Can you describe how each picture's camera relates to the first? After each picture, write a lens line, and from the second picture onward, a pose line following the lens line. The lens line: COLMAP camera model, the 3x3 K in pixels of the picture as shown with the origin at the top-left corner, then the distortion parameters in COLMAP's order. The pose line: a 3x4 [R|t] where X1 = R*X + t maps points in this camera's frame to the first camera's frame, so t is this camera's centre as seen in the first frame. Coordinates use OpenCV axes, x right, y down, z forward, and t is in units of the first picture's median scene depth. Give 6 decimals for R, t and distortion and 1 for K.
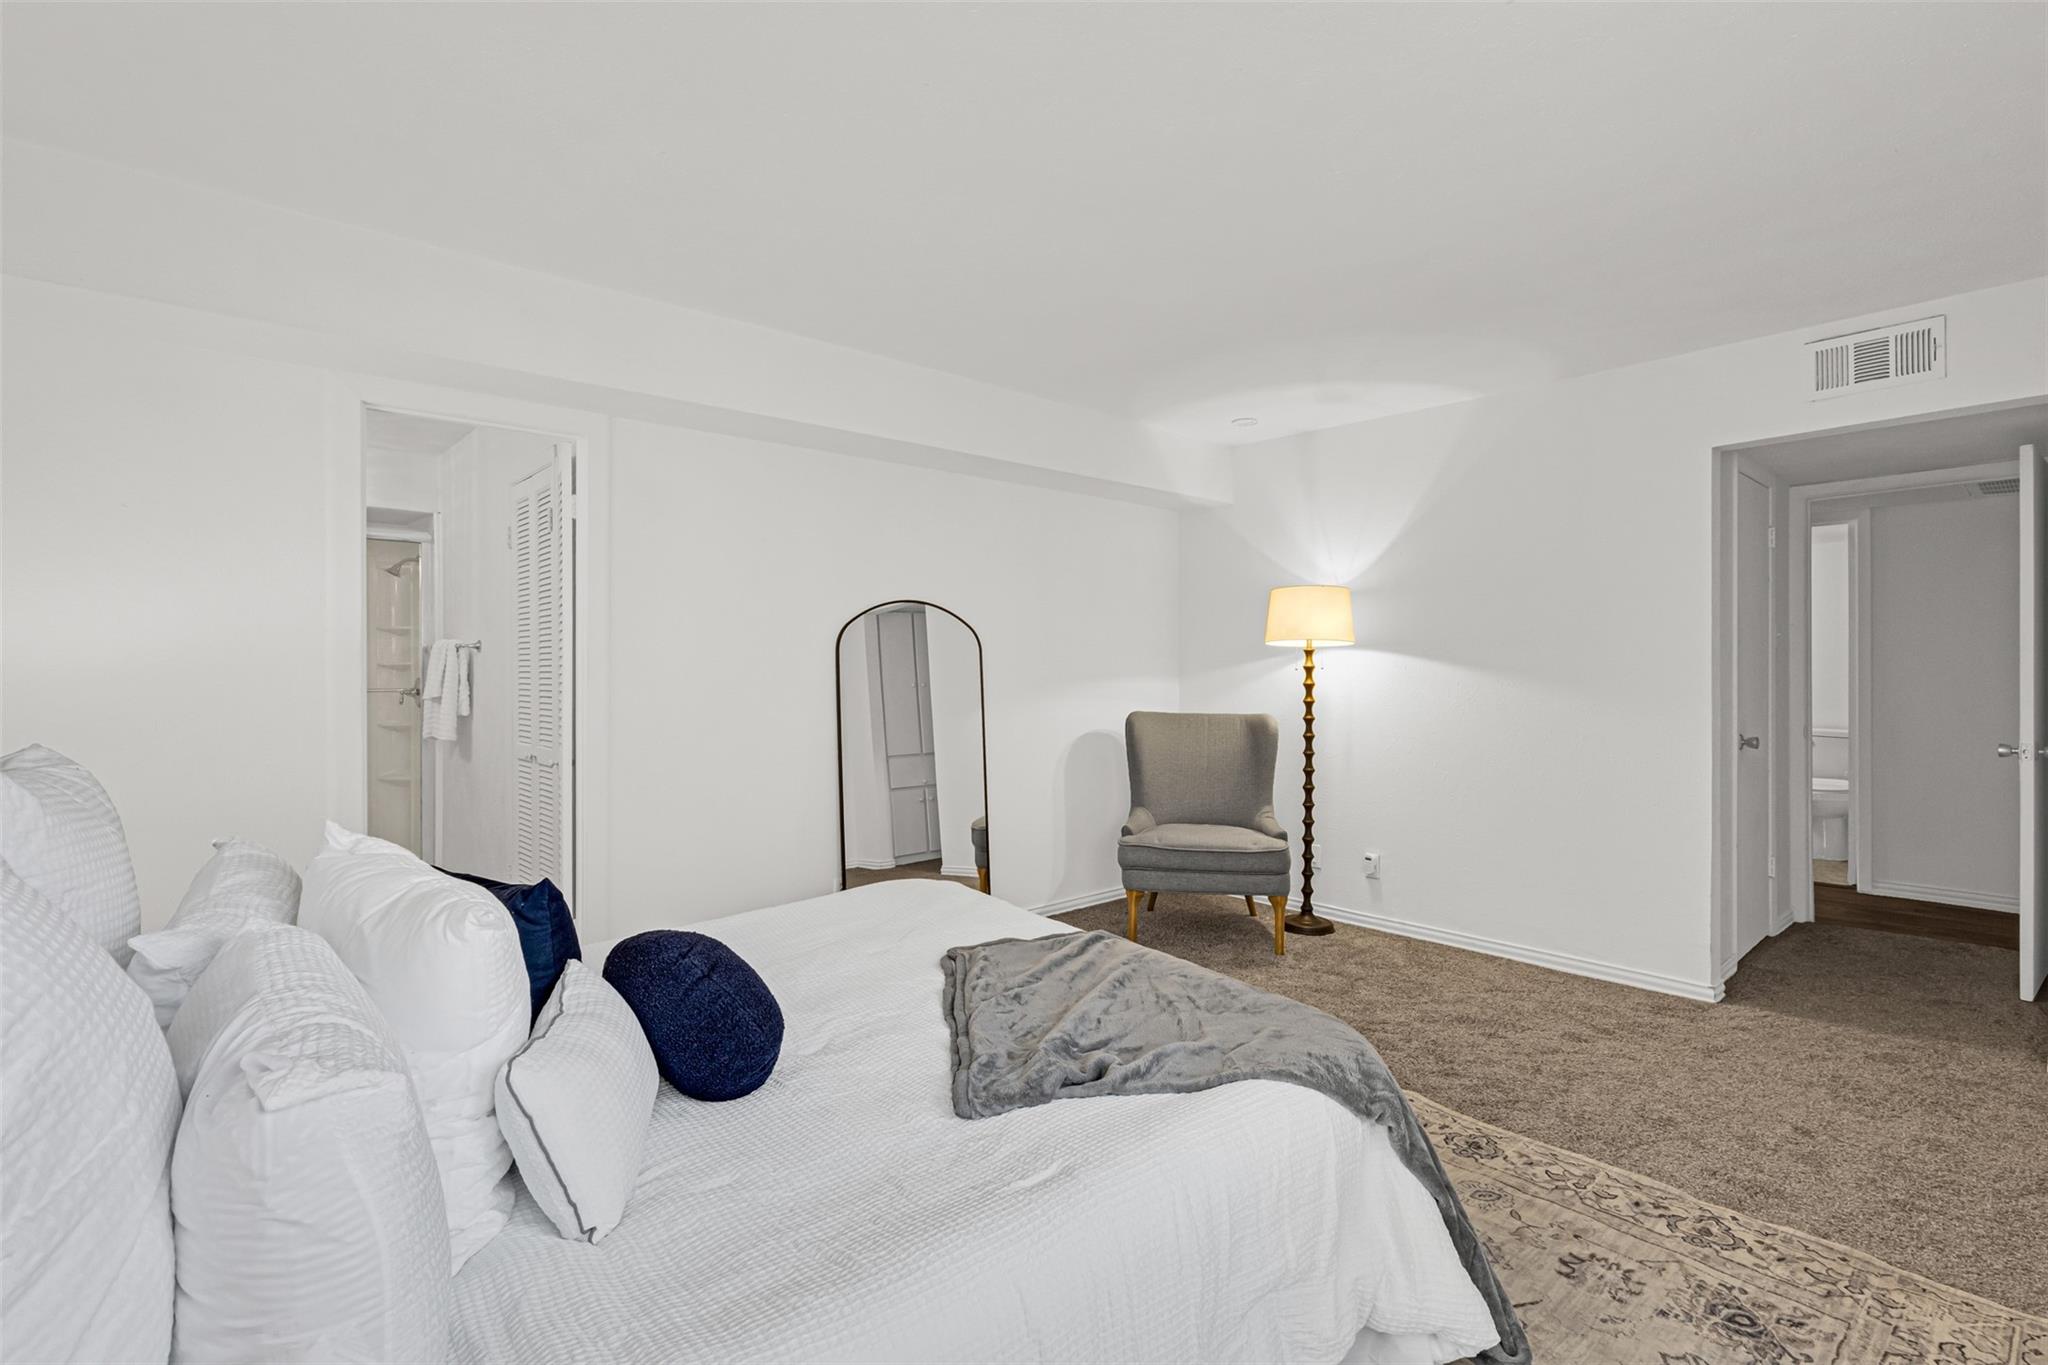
lens RADIAL K [[945.4, 0, 1014.5], [0, 945.4, 677.5], [0, 0, 1]] dist [0.011355, -0.000910]
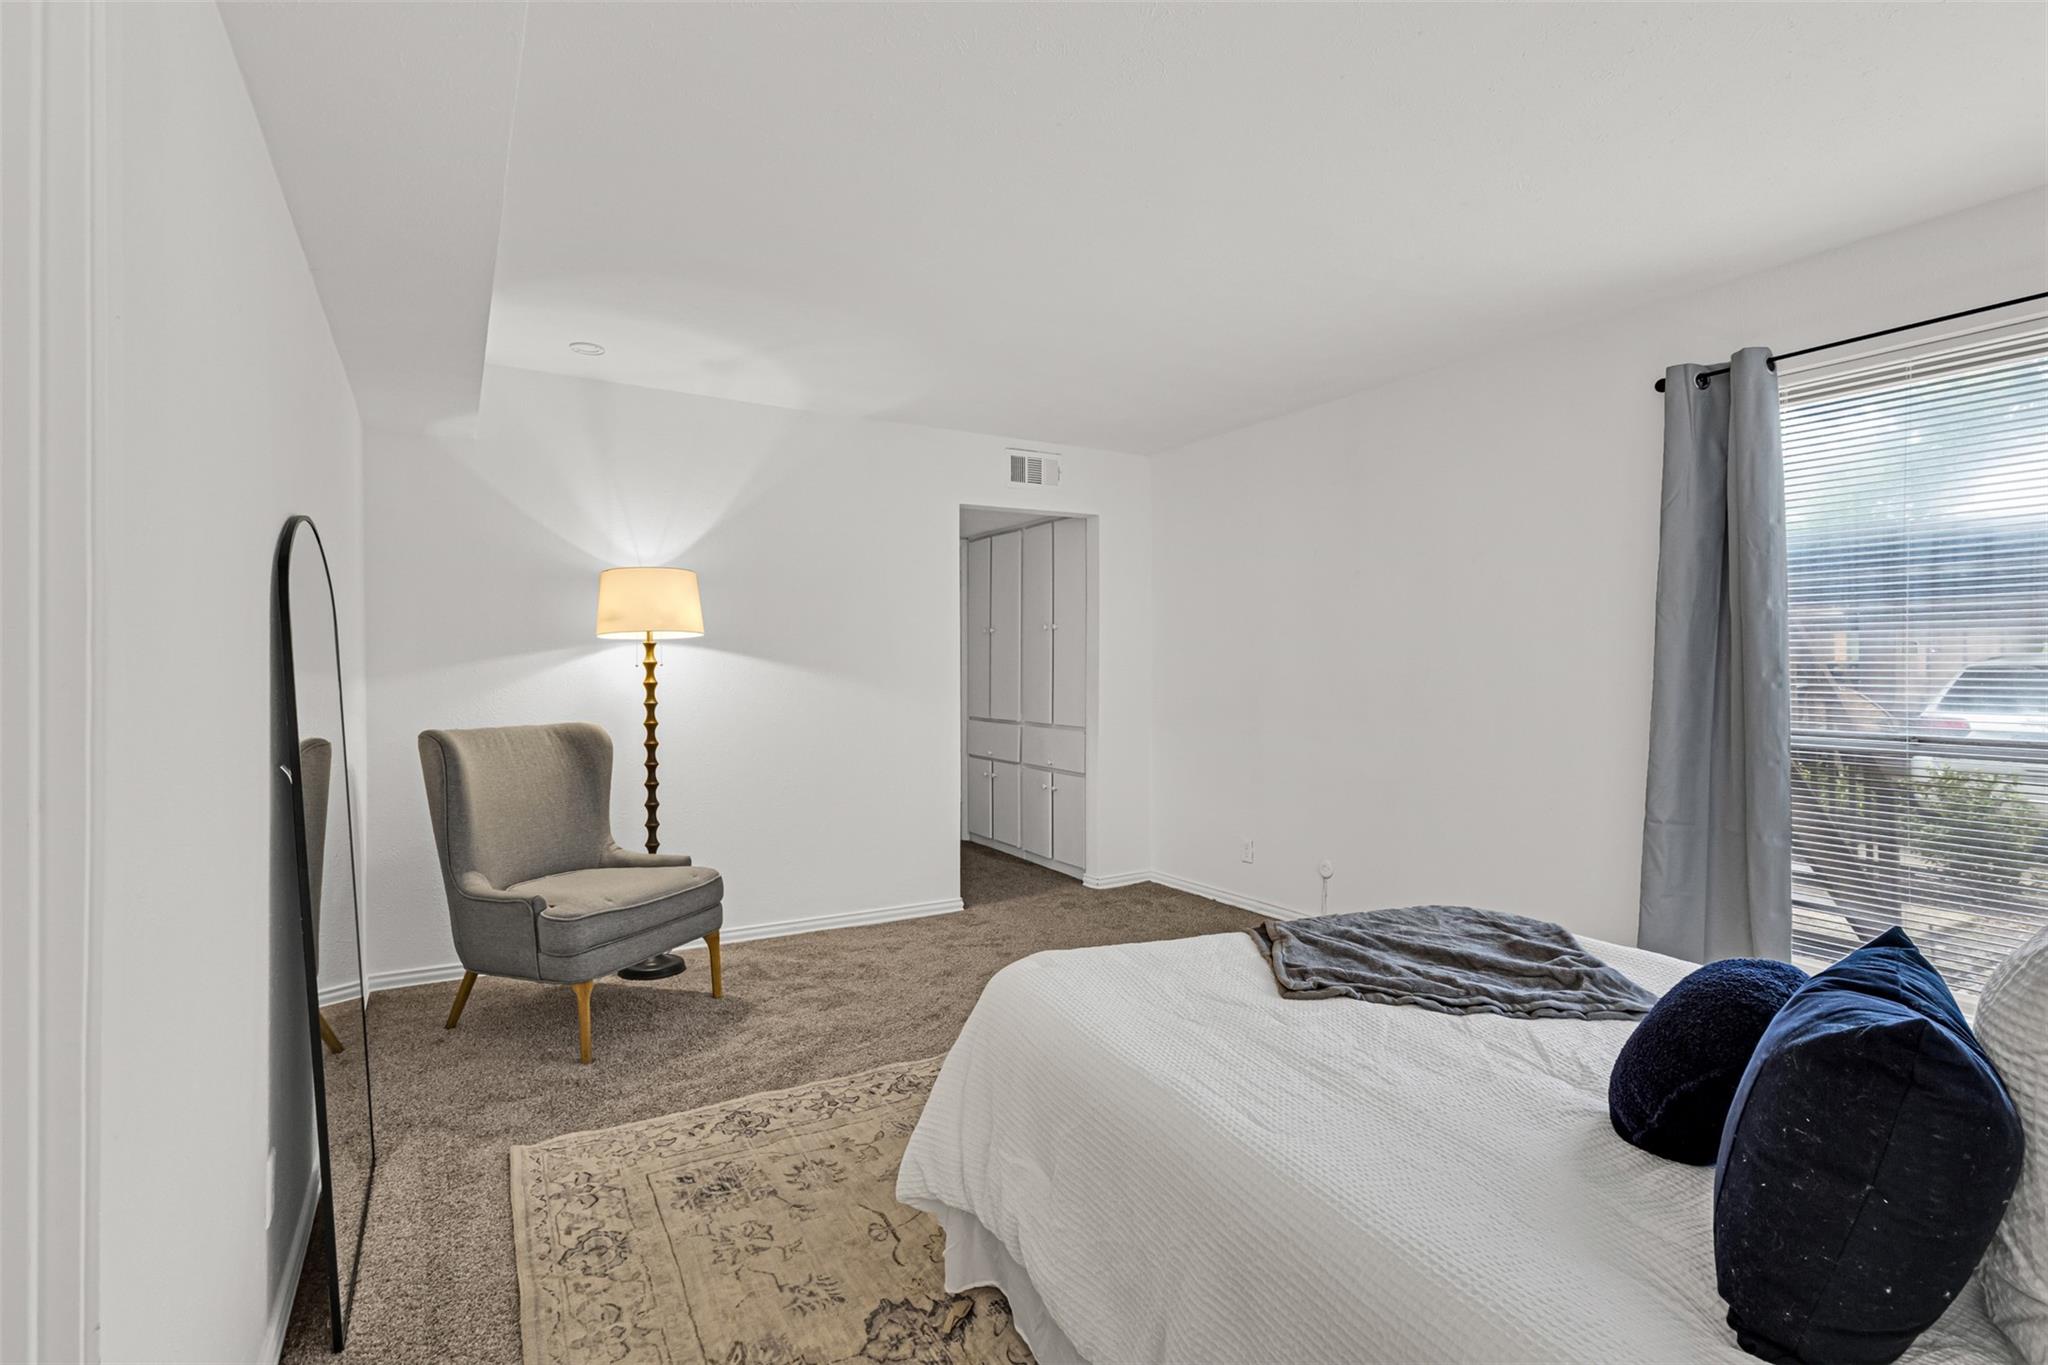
lens RADIAL K [[980.6, 0, 1016.7], [0, 980.6, 668.6], [0, 0, 1]] dist [0.011149, 0.000390]
pose [[0.189288, -0.005224, 0.981908, -0.511296], [0.001857, 0.999986, 0.004963, -0.010335], [-0.981920, 0.000884, 0.189296, 0.526280]]
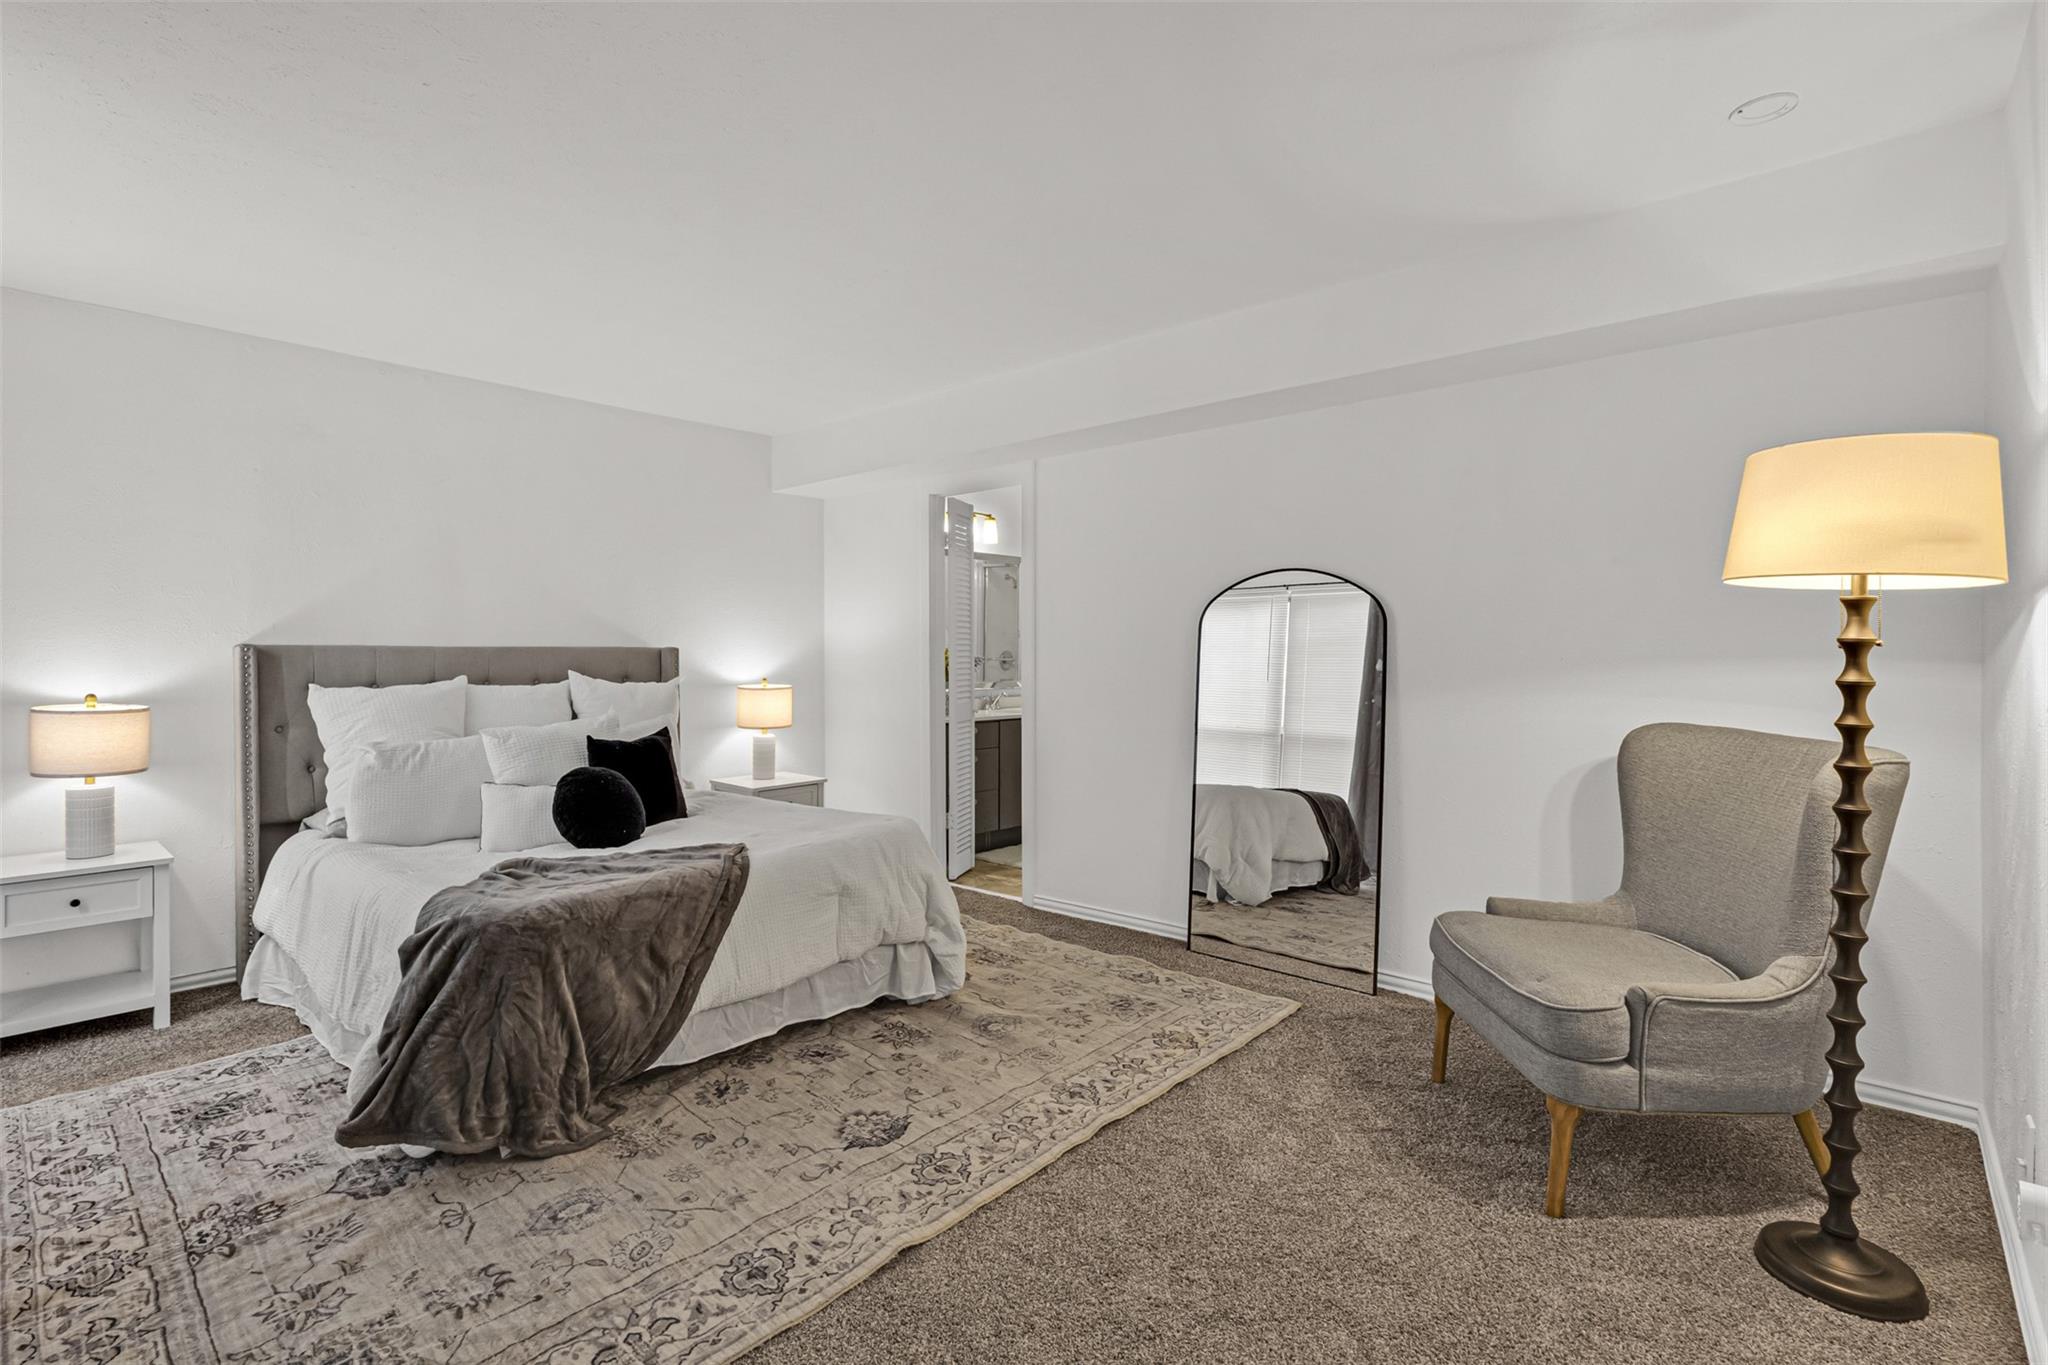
lens RADIAL K [[906.4, 0, 1024.0], [0, 906.4, 682.5], [0, 0, 1]] dist [0.002432, 0.000291]
pose [[0.138814, 0.032175, -0.989796, 0.672516], [0.002649, 0.999456, 0.032861, -0.007296], [0.990315, -0.007183, 0.138654, 0.609328]]
